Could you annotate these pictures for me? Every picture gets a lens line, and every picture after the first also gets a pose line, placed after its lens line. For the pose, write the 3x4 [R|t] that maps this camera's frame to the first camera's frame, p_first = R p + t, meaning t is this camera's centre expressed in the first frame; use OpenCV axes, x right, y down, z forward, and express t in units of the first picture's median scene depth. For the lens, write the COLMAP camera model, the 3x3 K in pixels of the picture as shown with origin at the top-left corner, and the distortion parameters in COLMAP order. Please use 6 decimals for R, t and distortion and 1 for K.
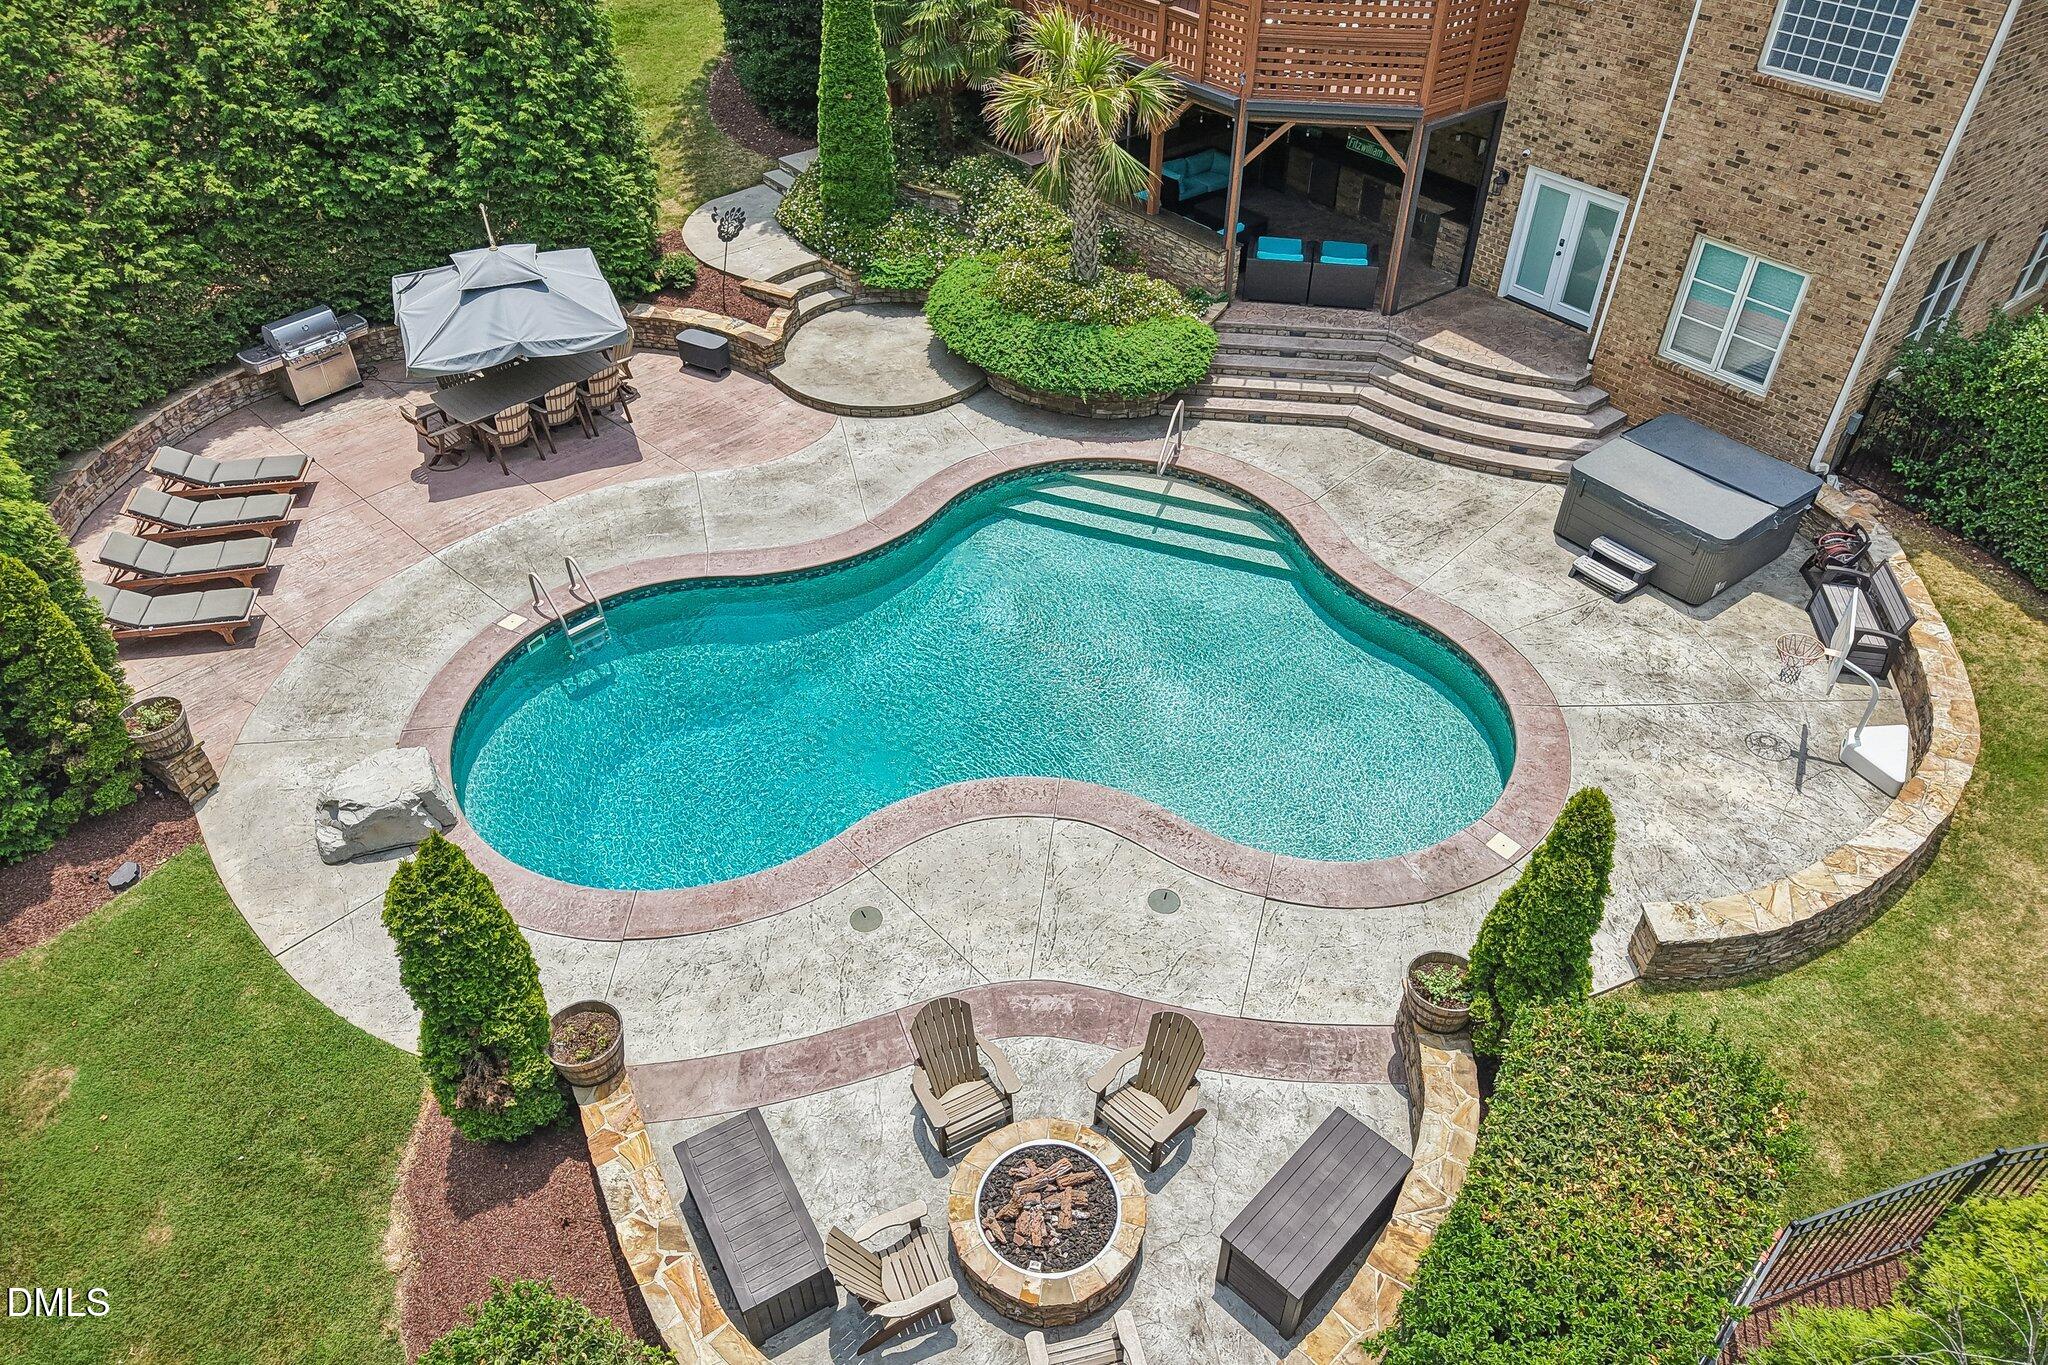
lens RADIAL K [[1388.5, 0, 1030.6], [0, 1388.5, 679.8], [0, 0, 1]] dist [0.006055, -0.000887]
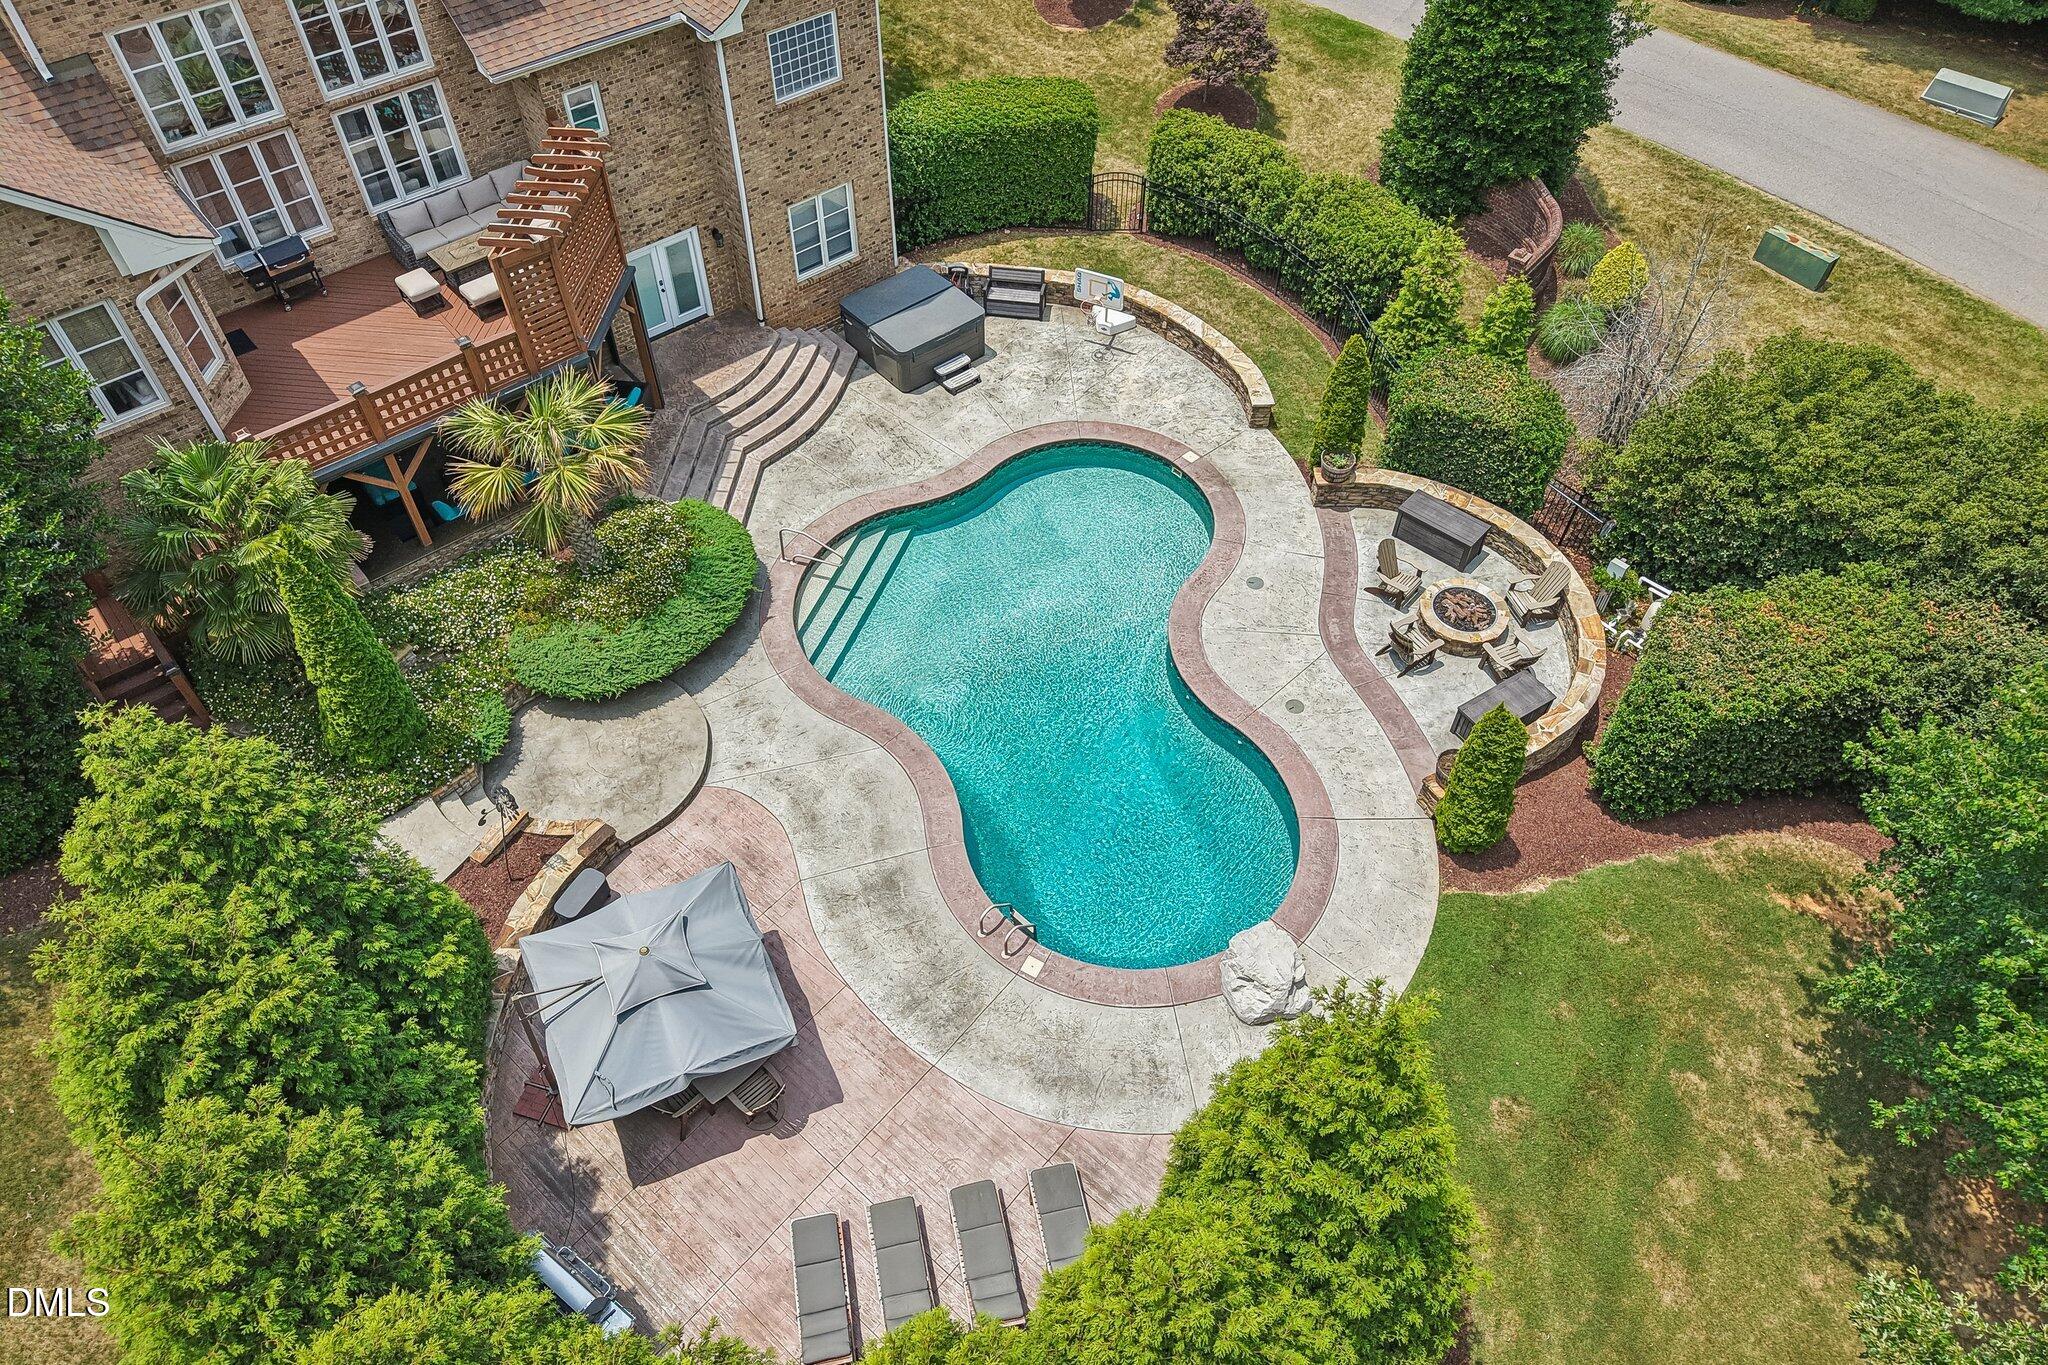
lens RADIAL K [[1388.5, 0, 1030.6], [0, 1388.5, 679.8], [0, 0, 1]] dist [0.006055, -0.000887]
pose [[-0.038876, -0.763956, 0.644096, -0.858101], [0.638724, 0.476709, 0.603970, -0.792187], [-0.768453, 0.434880, 0.469425, 0.309202]]
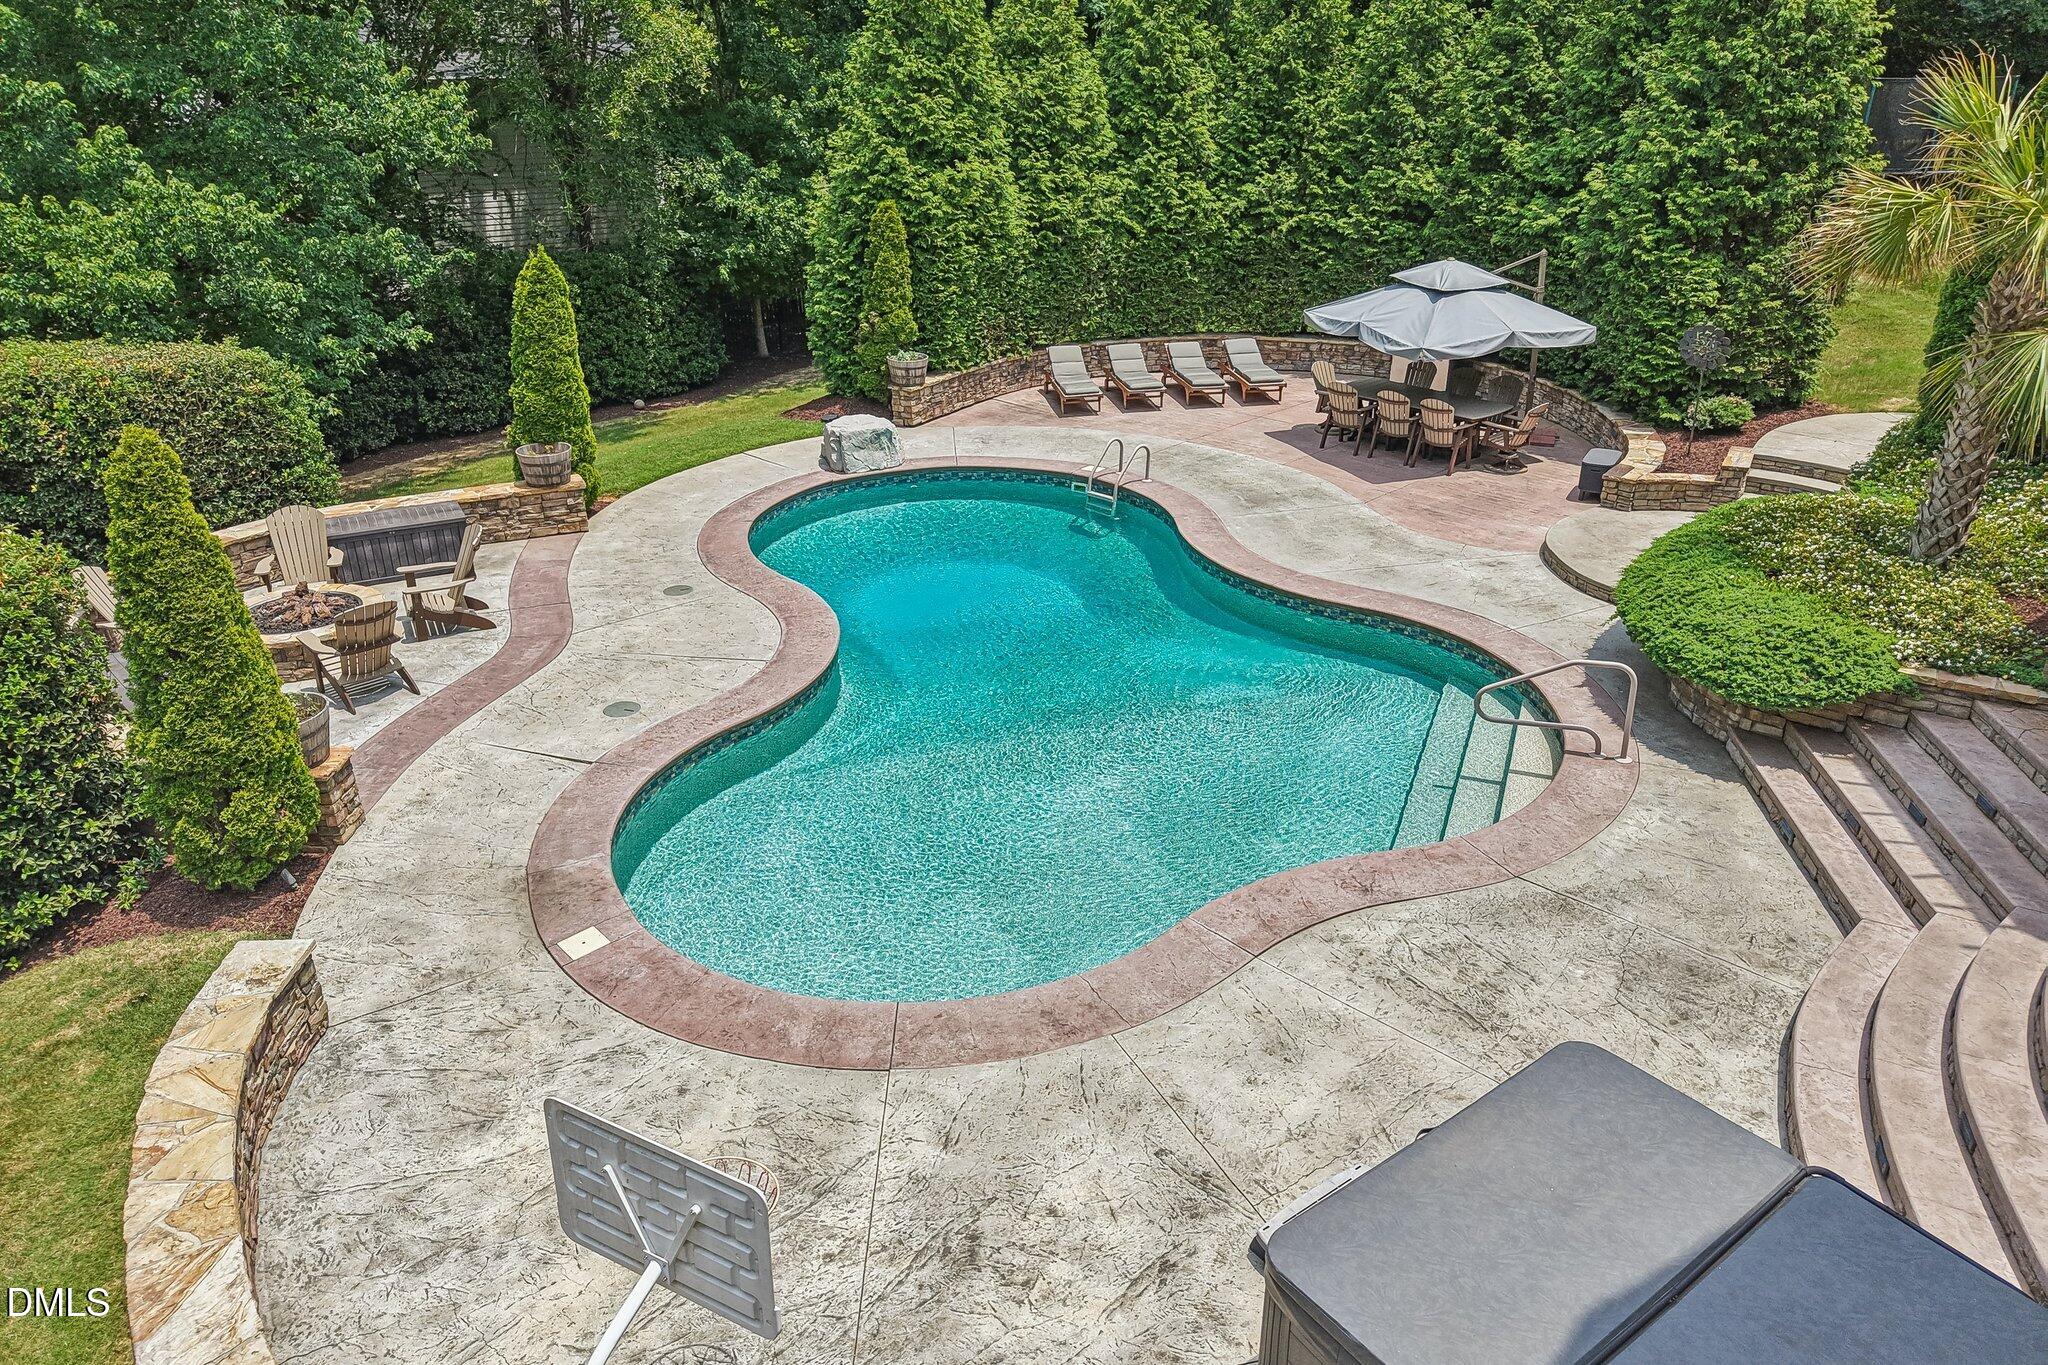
lens RADIAL K [[1388.5, 0, 1030.6], [0, 1388.5, 679.8], [0, 0, 1]] dist [0.006055, -0.000887]
pose [[-0.021546, 0.412583, -0.910665, 0.669085], [-0.647186, 0.688518, 0.327250, -0.238122], [0.762028, 0.596421, 0.252183, 0.704627]]
